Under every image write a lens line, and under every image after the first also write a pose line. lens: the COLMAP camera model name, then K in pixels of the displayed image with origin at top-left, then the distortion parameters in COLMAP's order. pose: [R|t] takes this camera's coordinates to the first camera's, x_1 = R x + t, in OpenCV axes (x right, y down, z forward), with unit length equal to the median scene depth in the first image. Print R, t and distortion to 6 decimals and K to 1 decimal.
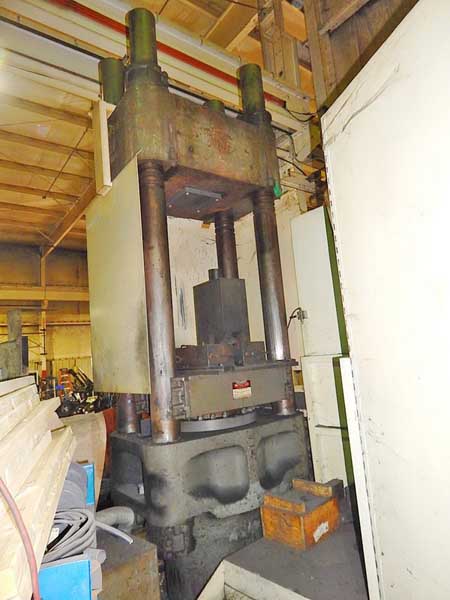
lens RADIAL K [[397.5, 0, 225.0], [0, 397.5, 300.0], [0, 0, 1]] dist [0.037642, -0.039017]
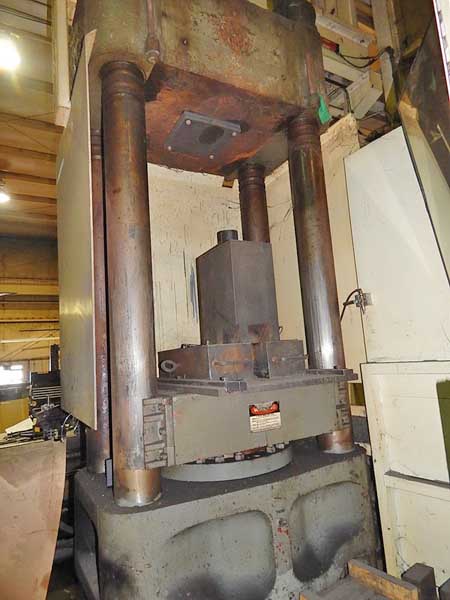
lens RADIAL K [[397.5, 0, 225.0], [0, 397.5, 300.0], [0, 0, 1]] dist [0.037642, -0.039017]
pose [[0.991340, -0.005106, -0.131223, 0.058484], [0.006374, 0.999937, 0.009245, 0.032120], [0.131167, -0.010002, 0.991310, 0.342451]]
